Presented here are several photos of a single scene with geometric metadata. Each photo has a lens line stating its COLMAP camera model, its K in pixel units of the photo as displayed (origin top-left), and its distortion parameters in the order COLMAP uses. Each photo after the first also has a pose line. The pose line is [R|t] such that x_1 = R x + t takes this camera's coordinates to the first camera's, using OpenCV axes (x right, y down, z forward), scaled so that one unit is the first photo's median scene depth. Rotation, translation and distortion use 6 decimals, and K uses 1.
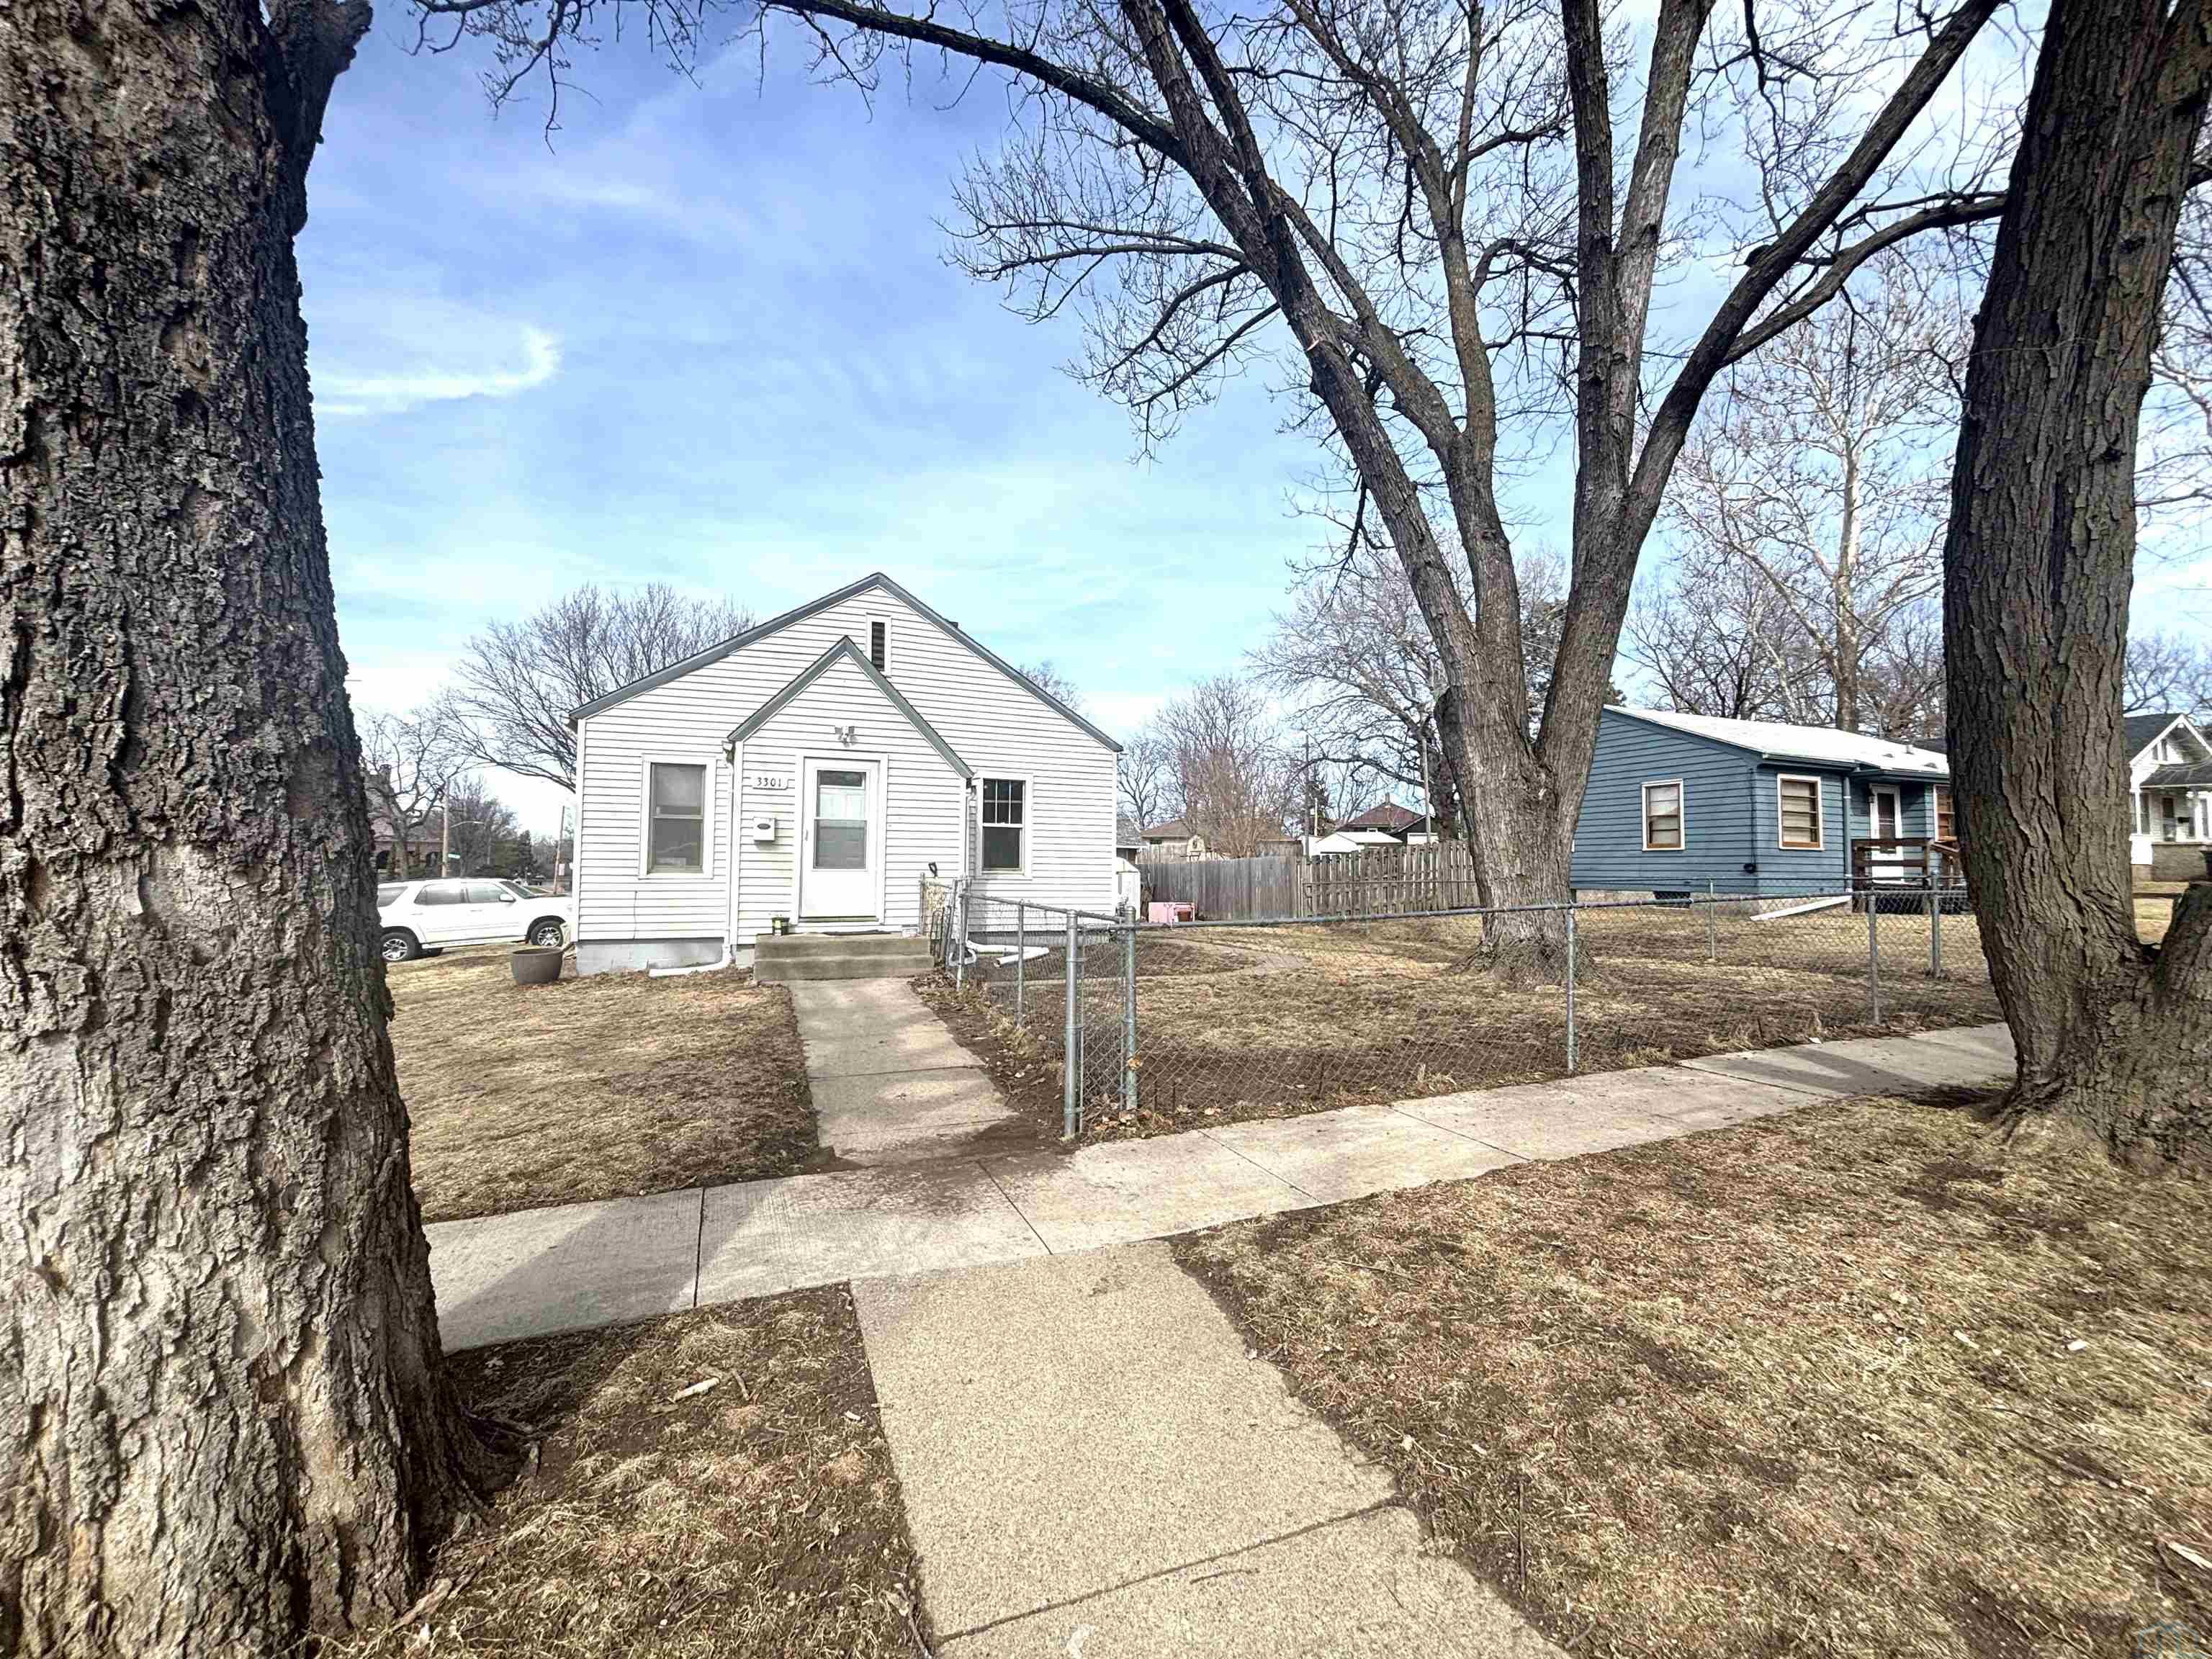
lens RADIAL K [[895.0, 0, 1106.0], [0, 895.0, 829.5], [0, 0, 1]] dist [0.003392, -0.000377]
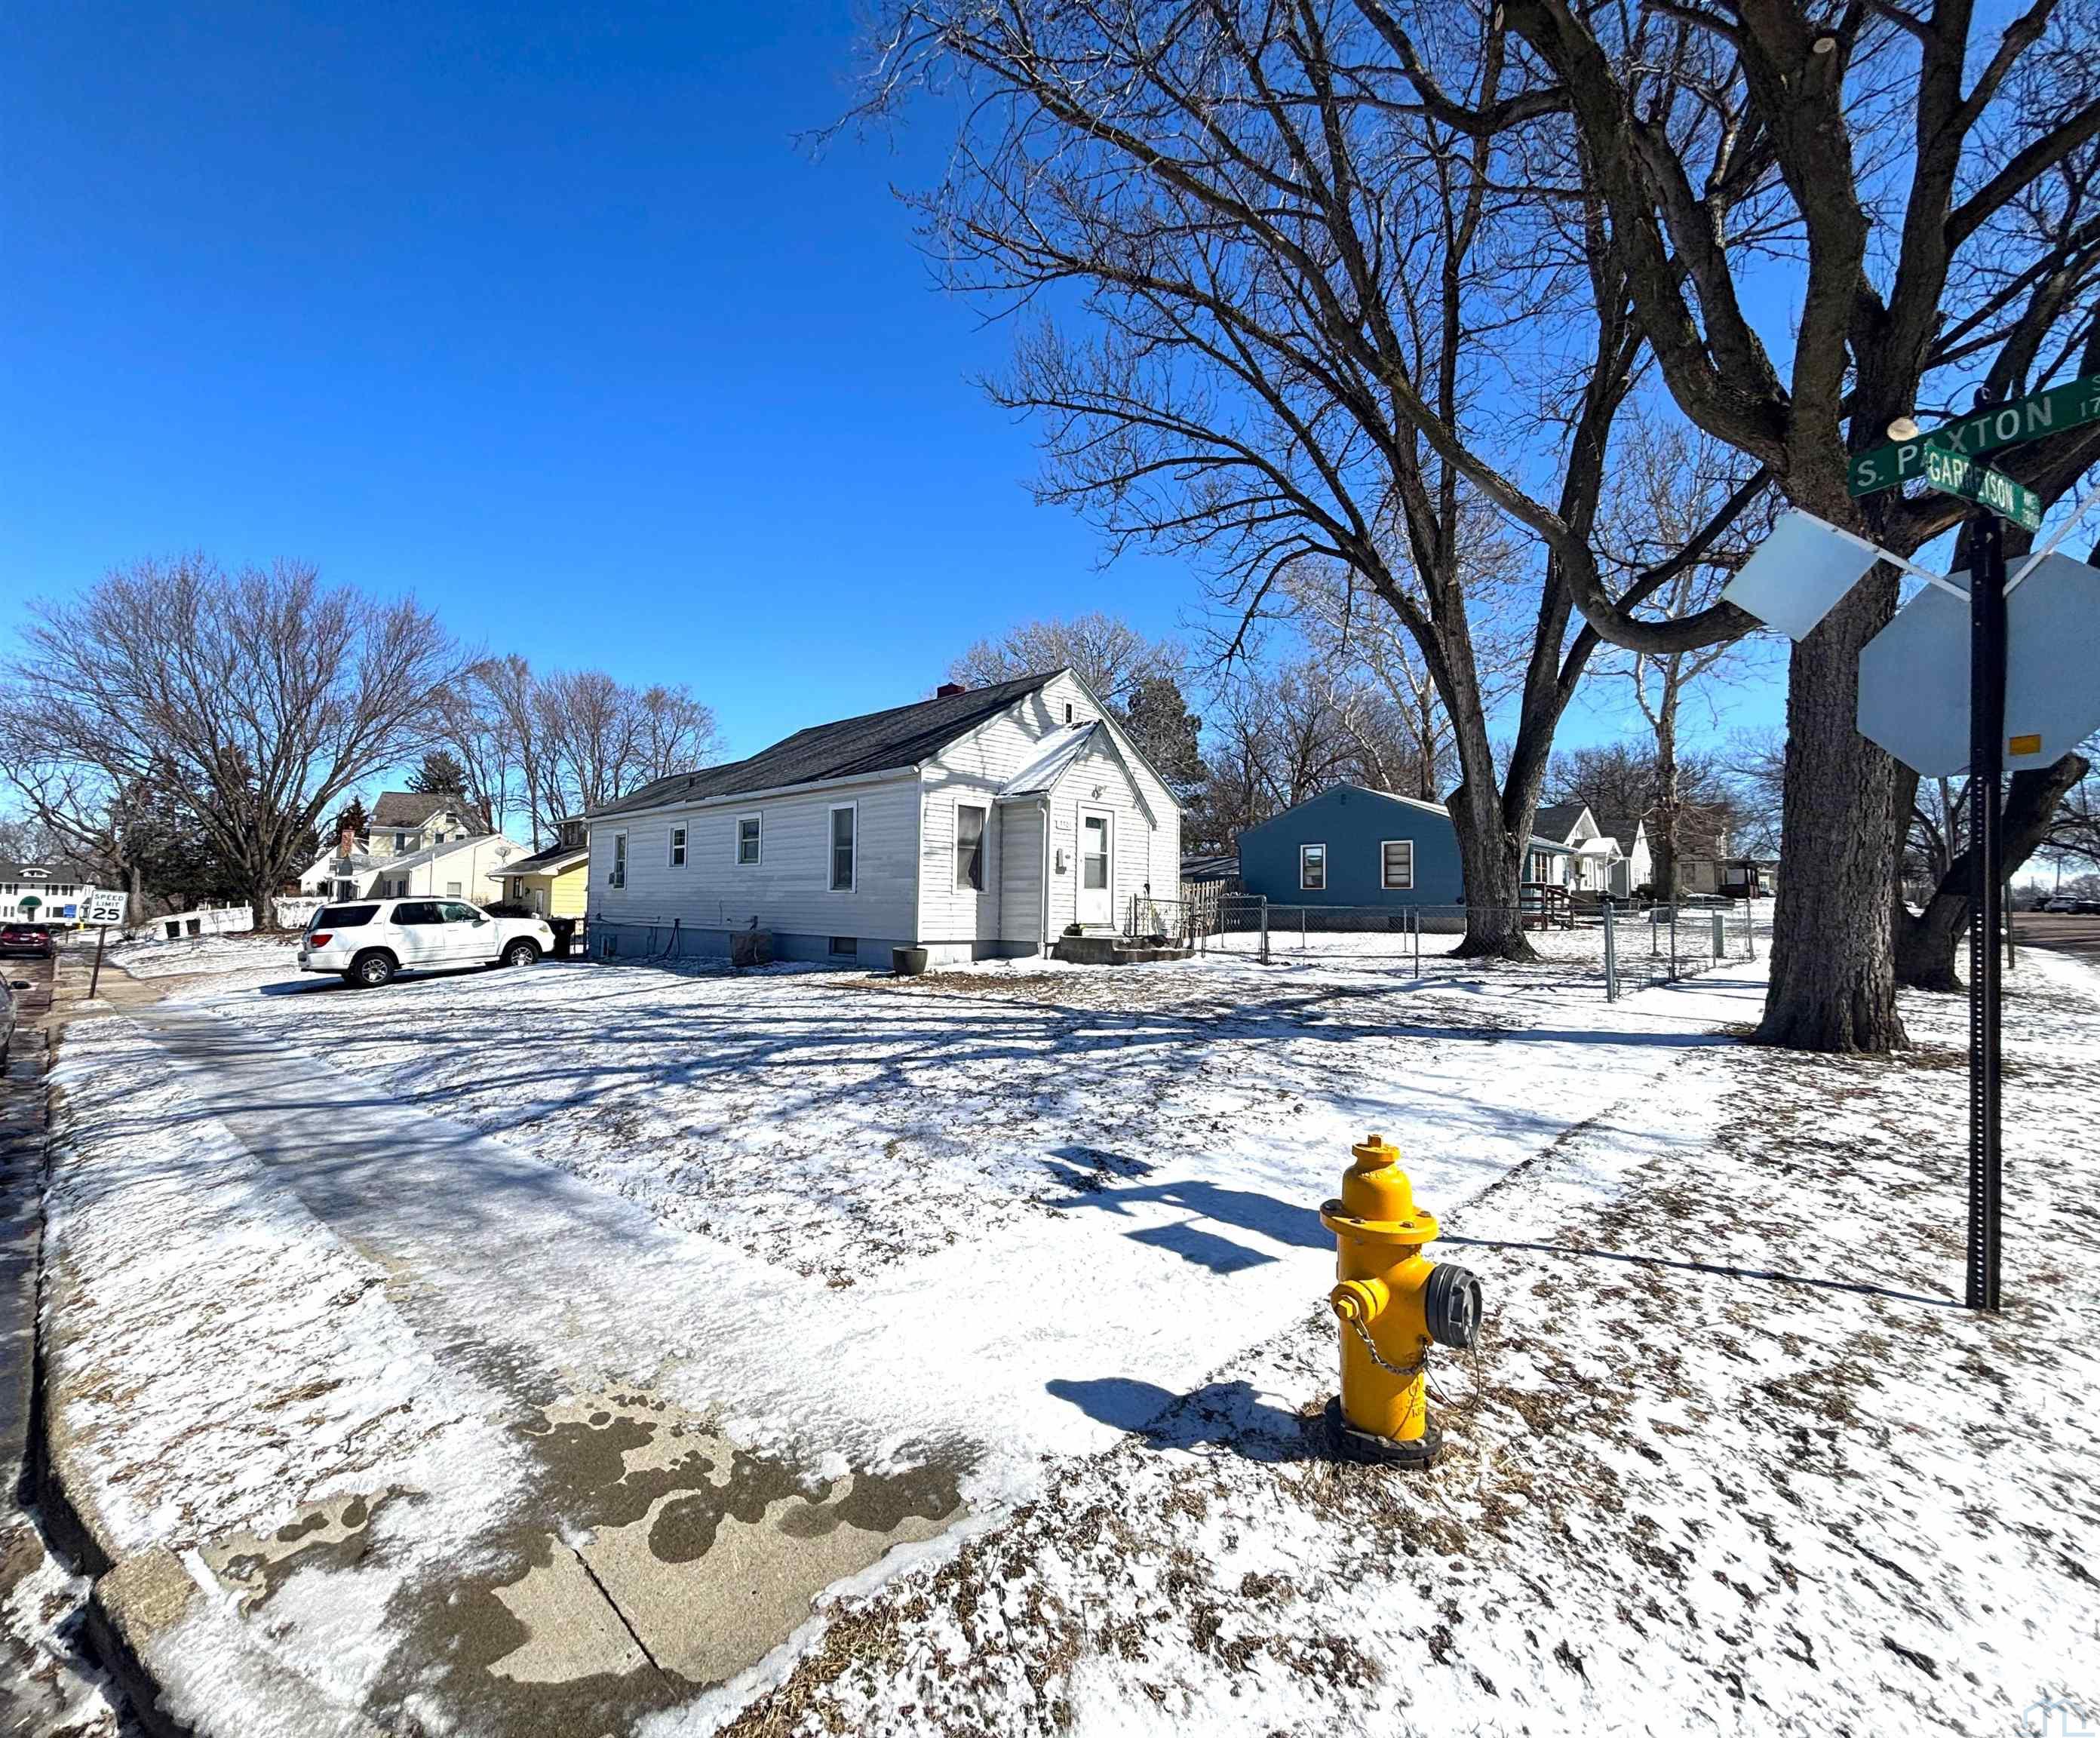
lens RADIAL K [[910.0, 0, 954.2], [0, 910.0, 878.0], [0, 0, 1]] dist [0.000980, 0.000063]
pose [[0.934741, 0.020474, 0.354740, -0.582997], [-0.025026, 0.999653, 0.008247, 0.012492], [-0.354448, -0.016587, 0.934928, -0.131102]]
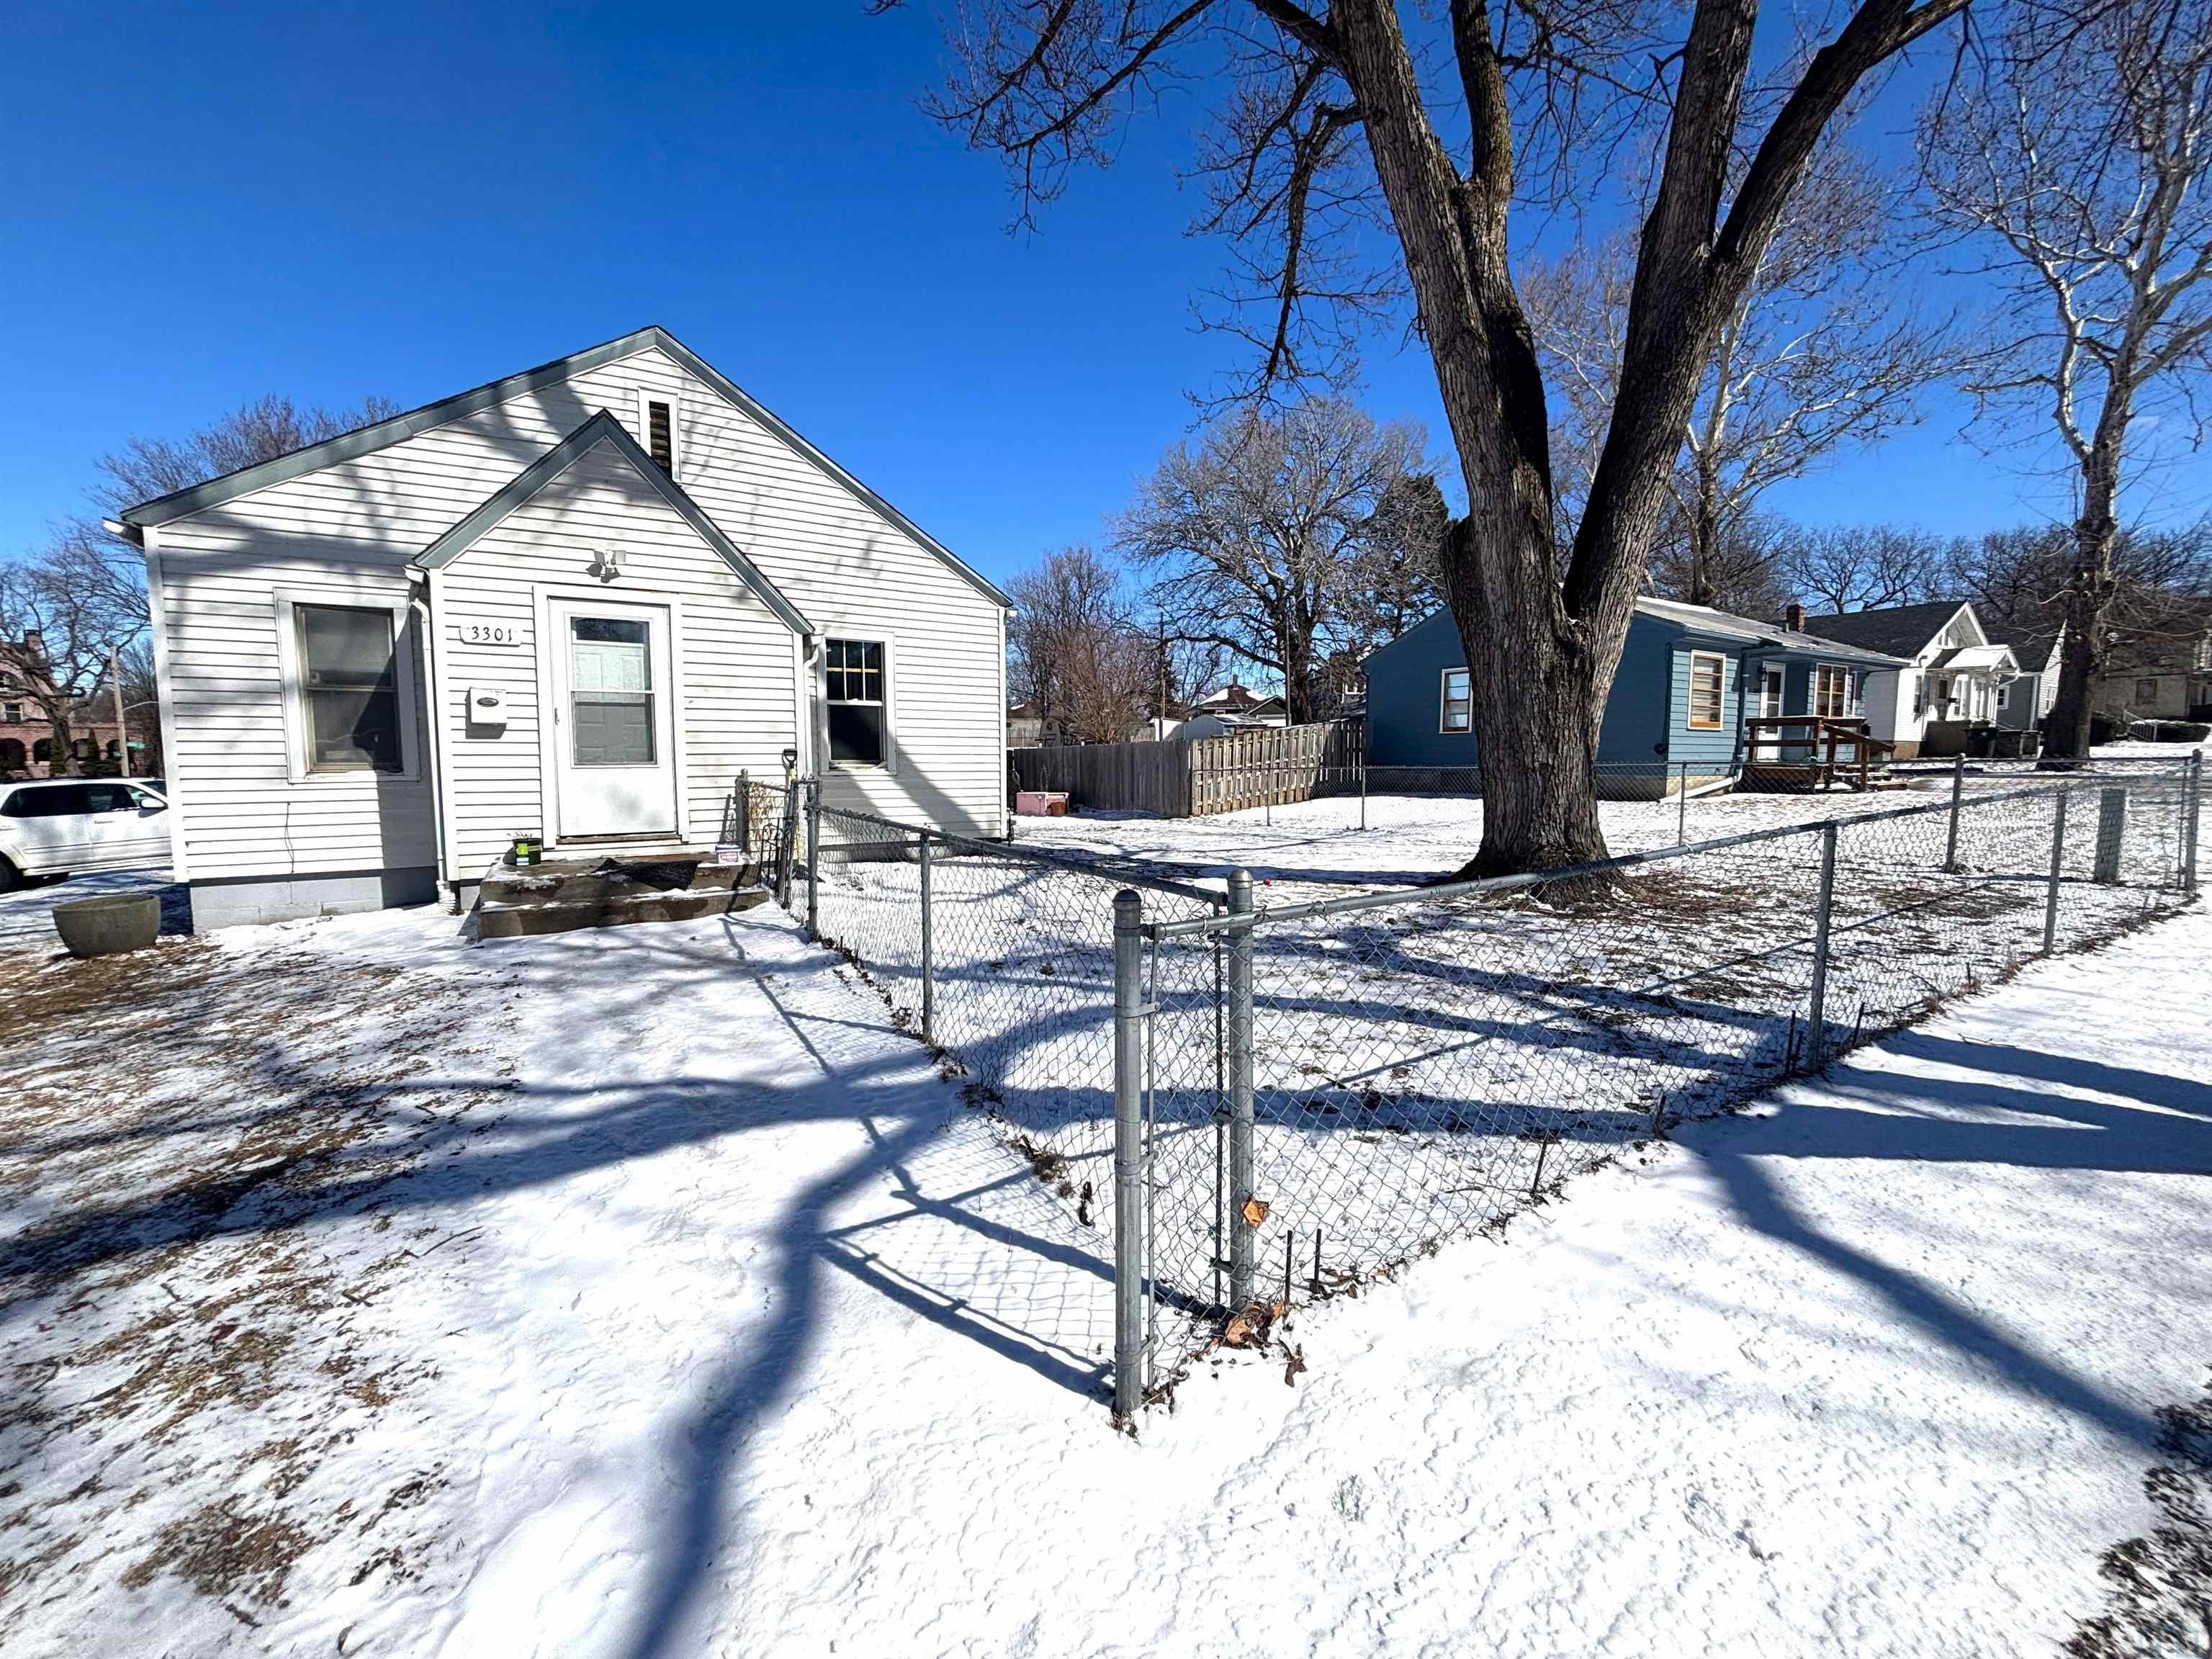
lens RADIAL K [[894.9, 0, 1106.0], [0, 894.9, 829.5], [0, 0, 1]] dist [0.001852, -0.000210]
pose [[0.983987, -0.023981, 0.176621, -0.030572], [0.000807, 0.991497, 0.130124, 0.002374], [-0.178240, -0.127897, 0.975640, 0.150023]]
